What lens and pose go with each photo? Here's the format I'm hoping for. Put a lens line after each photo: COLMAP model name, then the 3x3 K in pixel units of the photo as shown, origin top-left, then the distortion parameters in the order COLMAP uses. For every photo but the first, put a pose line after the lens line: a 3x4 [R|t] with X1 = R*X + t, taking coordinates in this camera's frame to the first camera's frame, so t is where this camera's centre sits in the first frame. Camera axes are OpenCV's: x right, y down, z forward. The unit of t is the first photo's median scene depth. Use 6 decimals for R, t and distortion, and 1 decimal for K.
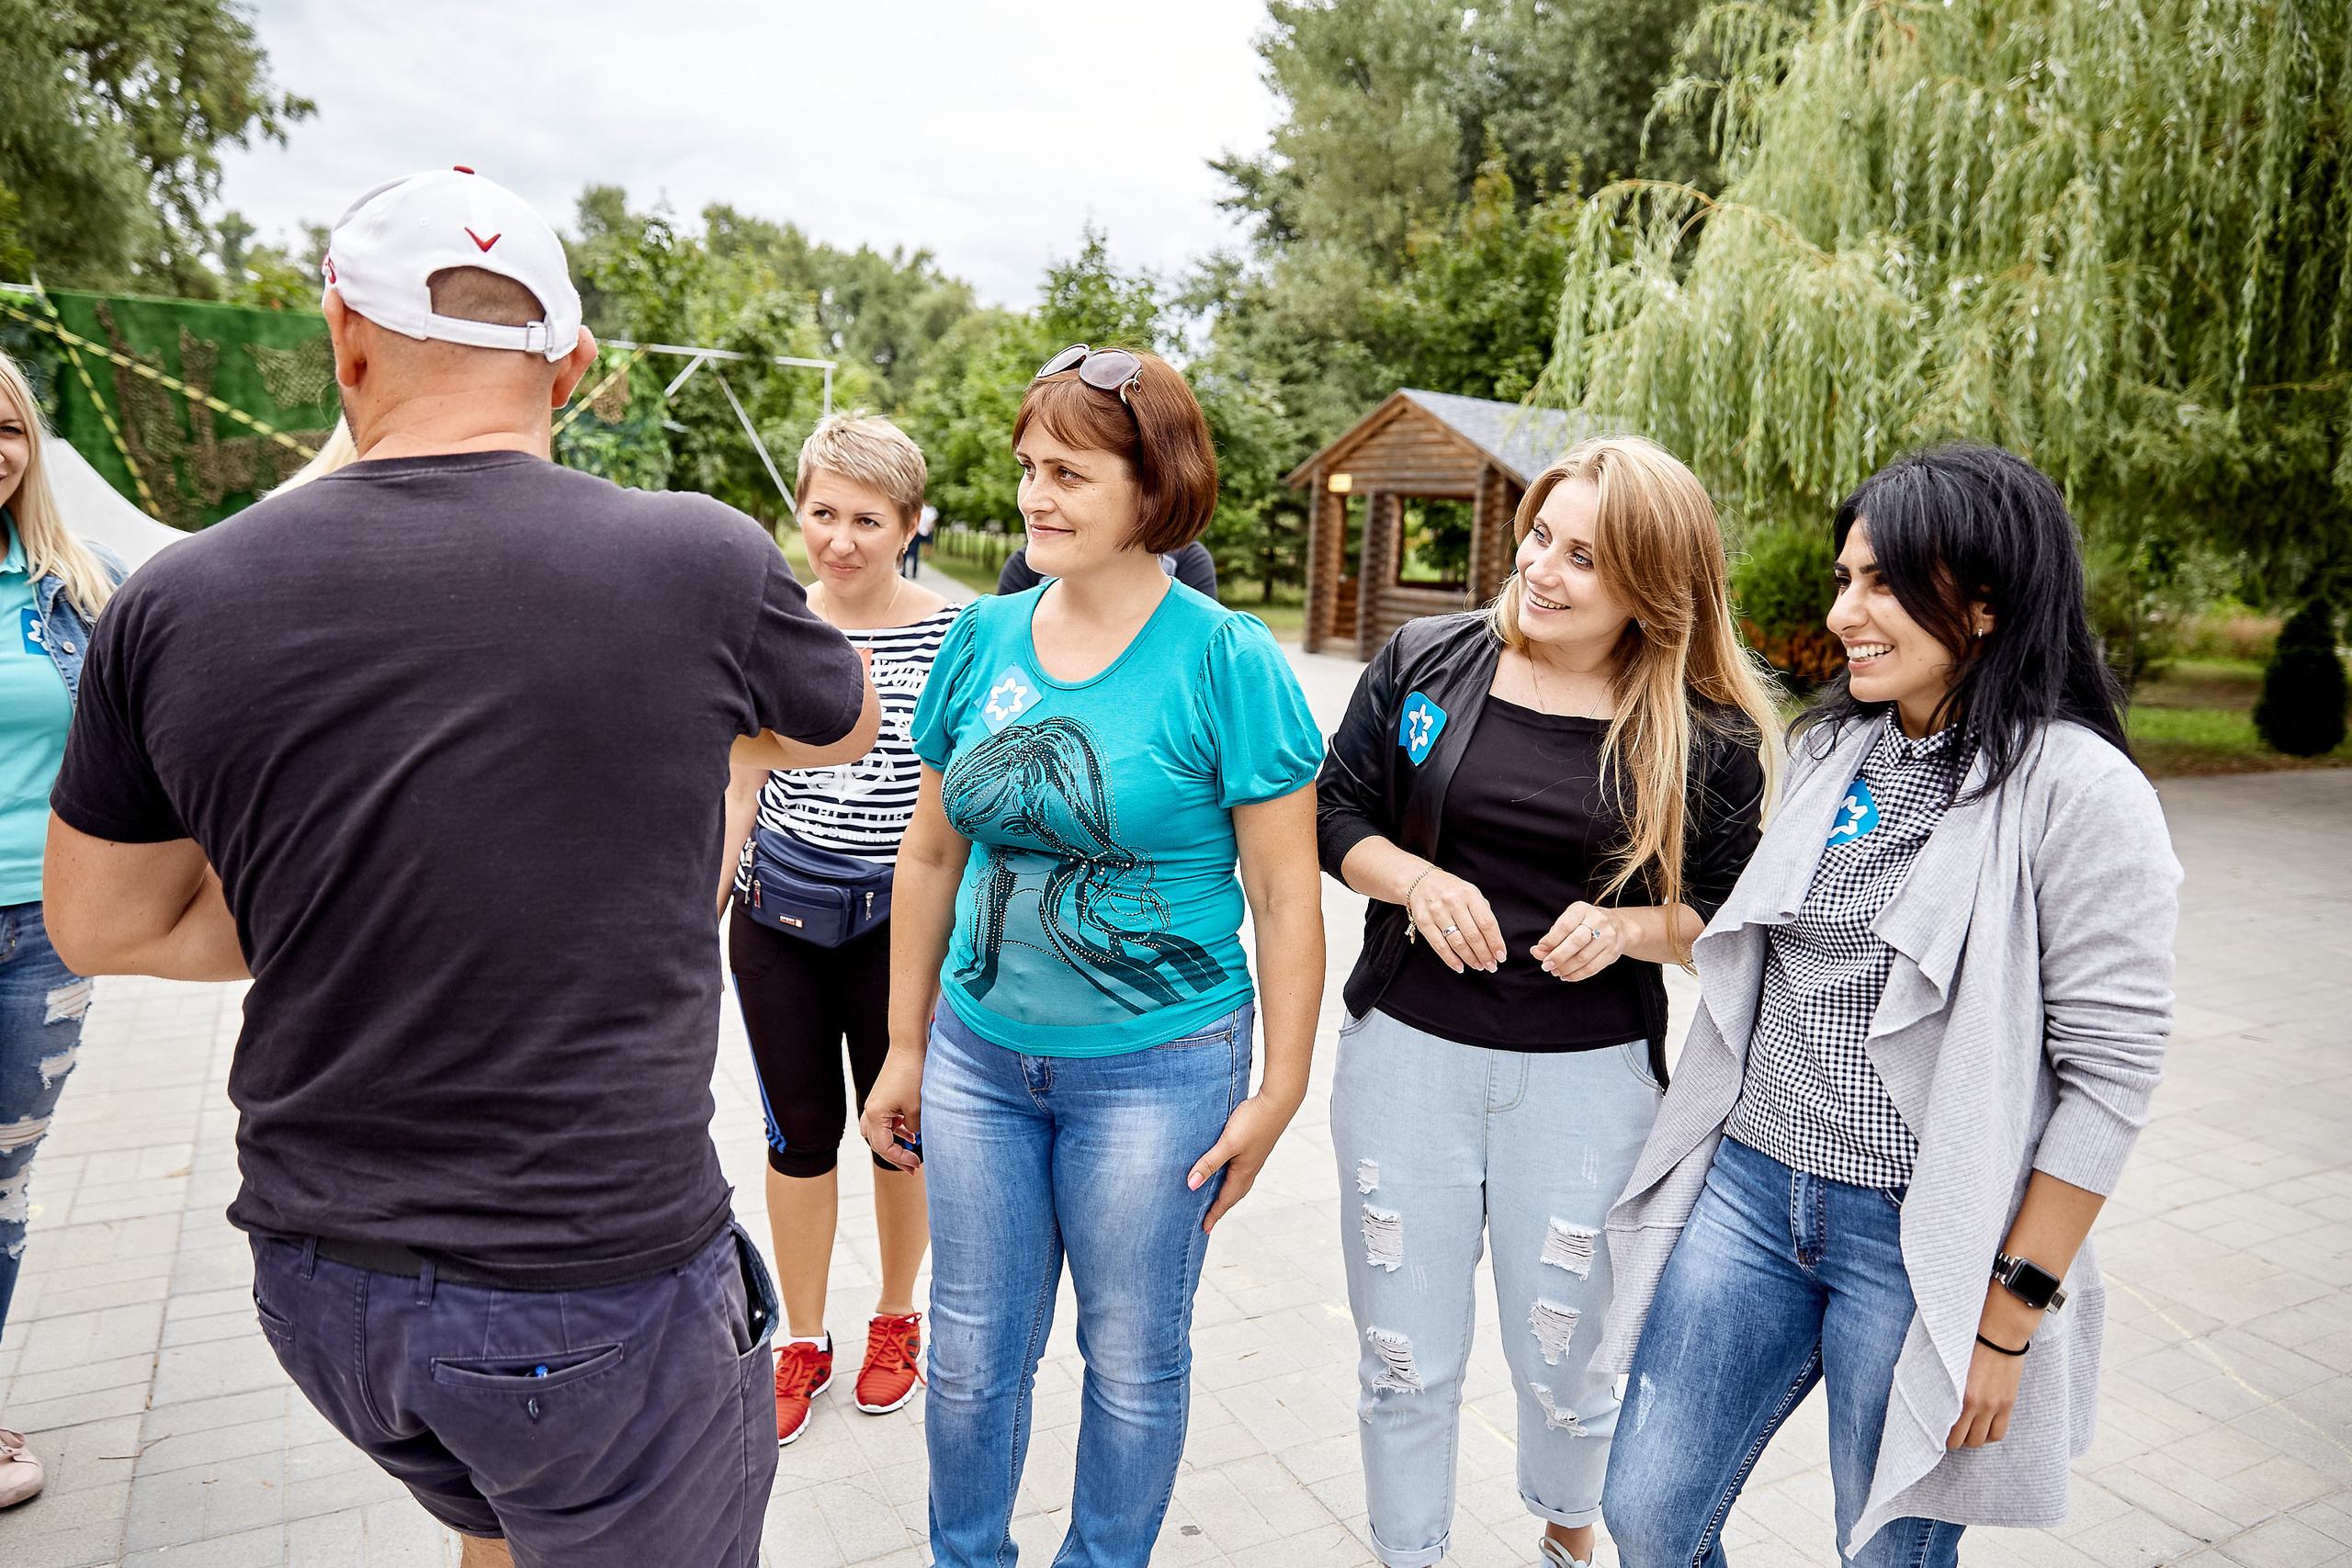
lens RADIAL K [[1591.9, 0, 1174.4], [0, 1591.9, 780.8], [0, 0, 1]] dist [-0.000995, -0.003157]
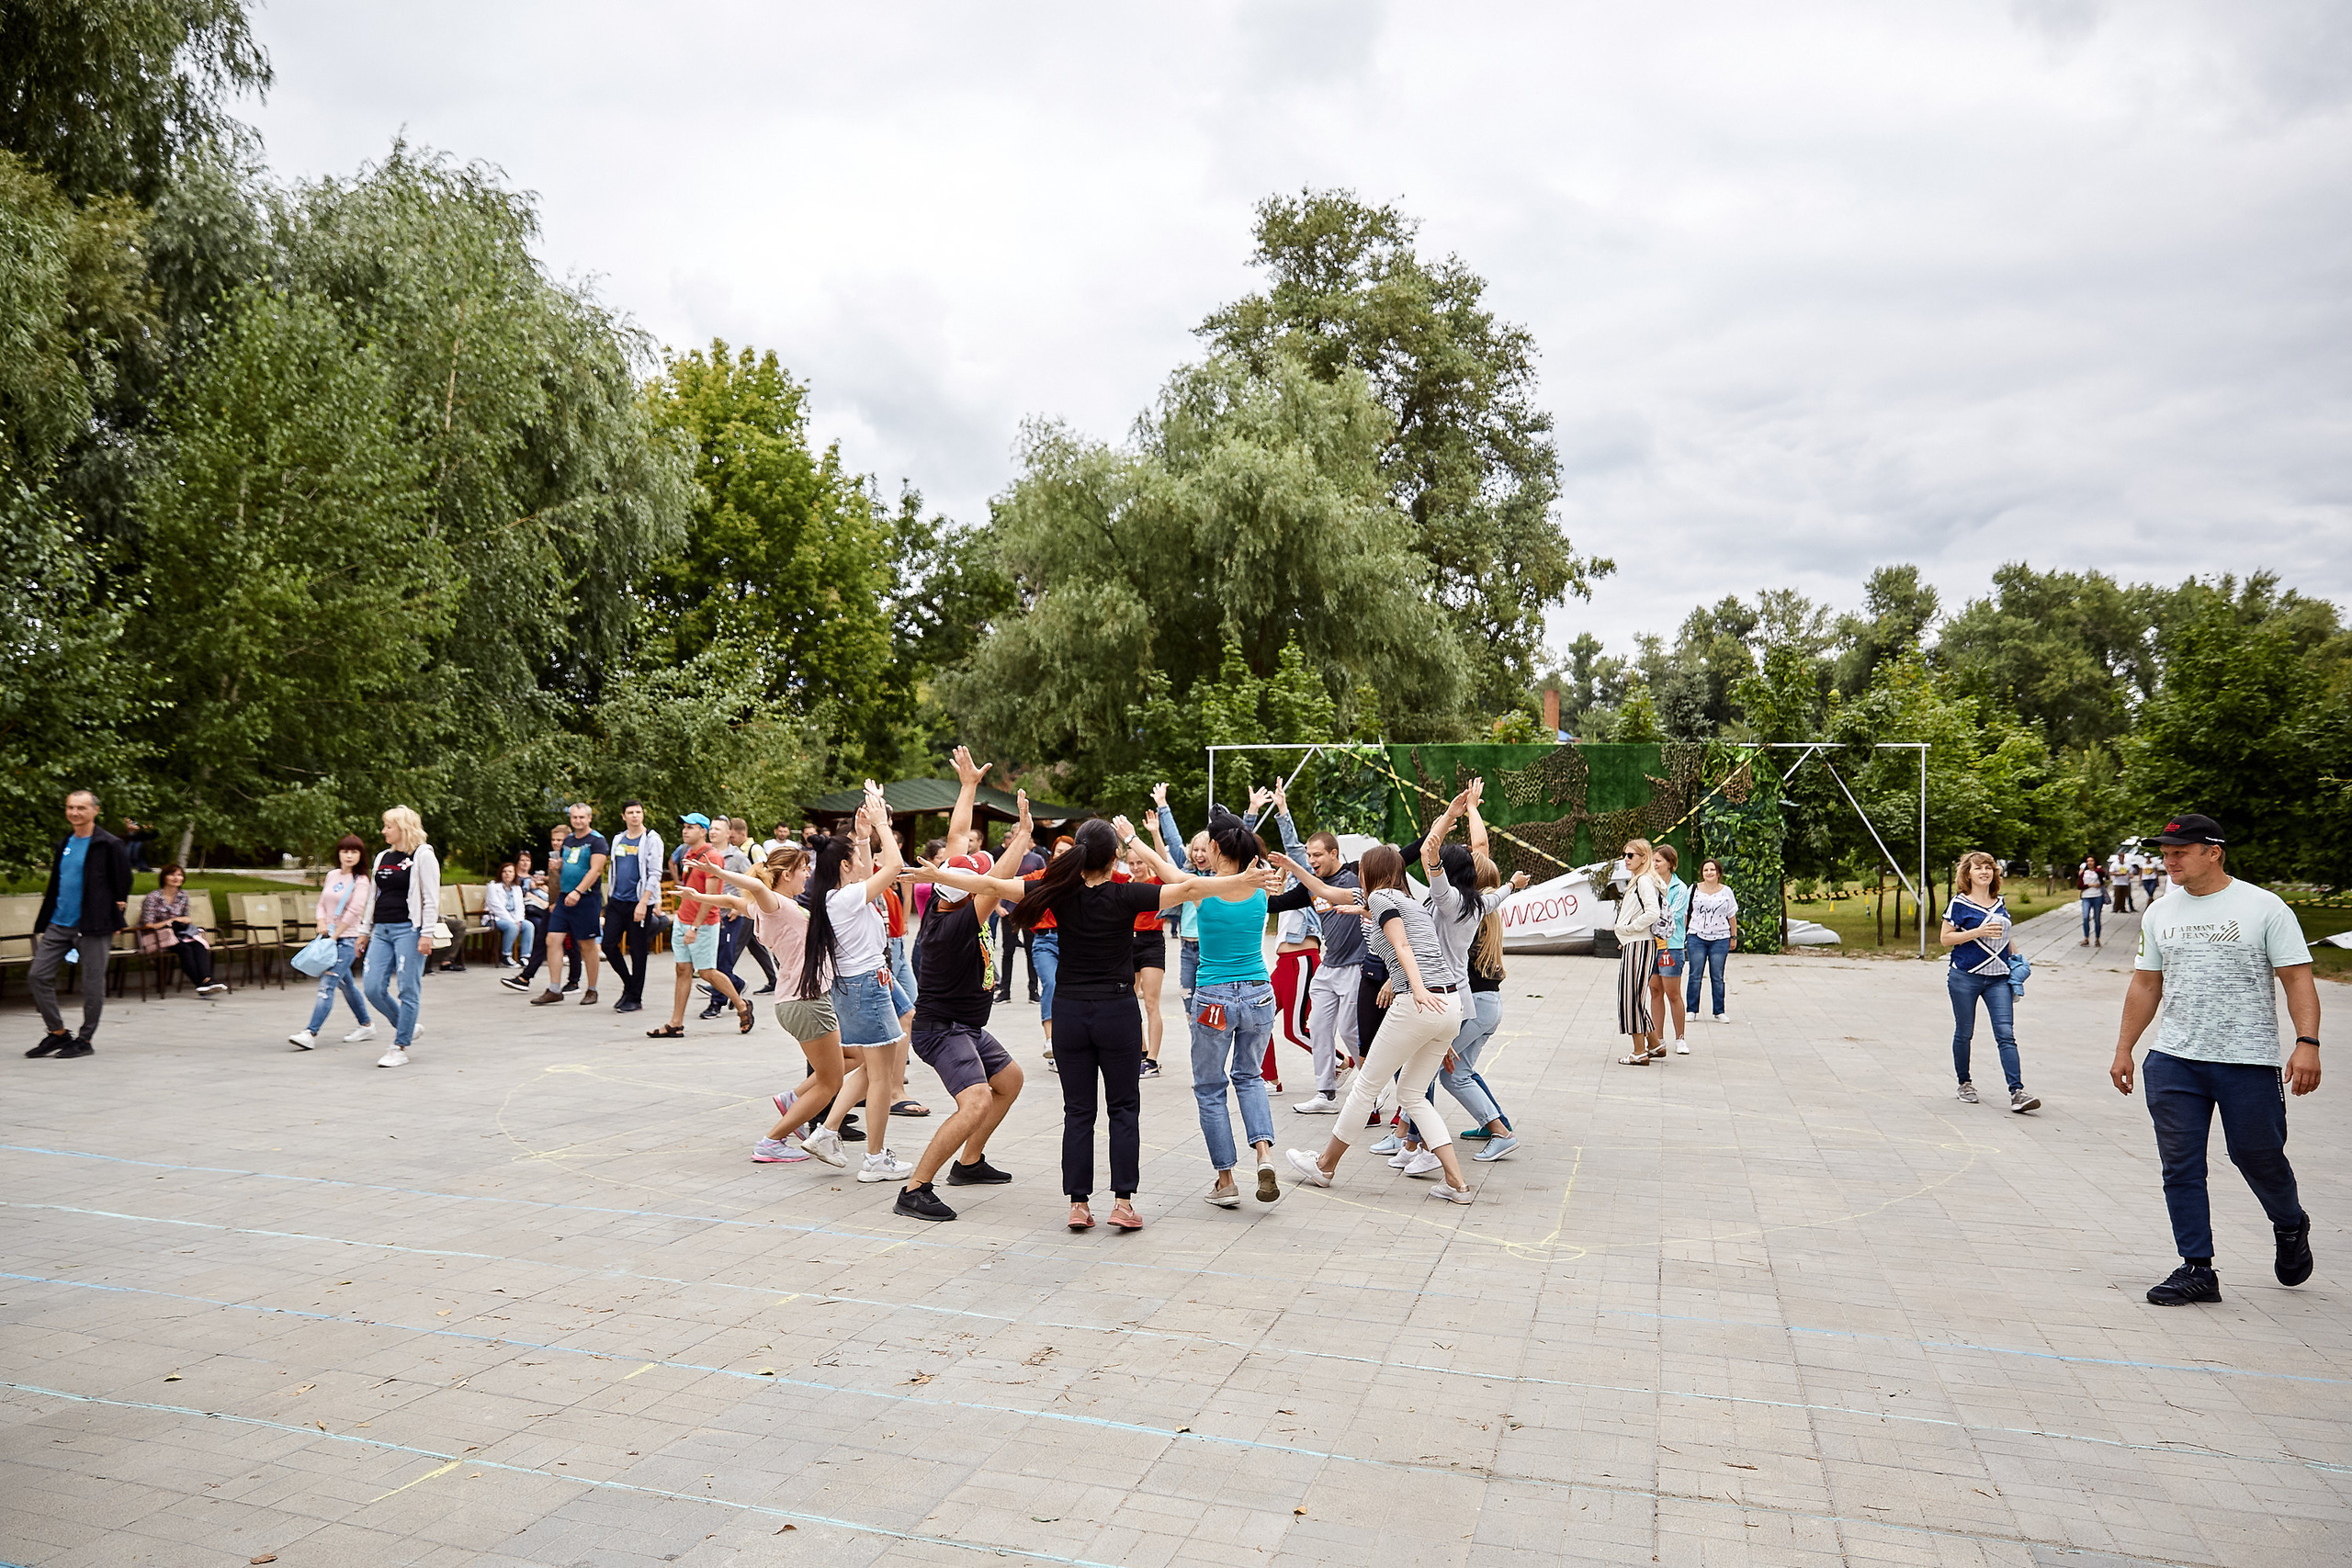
lens RADIAL K [[1591.9, 0, 1174.4], [0, 1591.9, 780.8], [0, 0, 1]] dist [-0.000995, -0.003157]
pose [[0.707936, -0.067189, -0.703074, 0.166778], [-0.092062, 0.978193, -0.186179, 0.029576], [0.700251, 0.196529, 0.686312, -0.156563]]
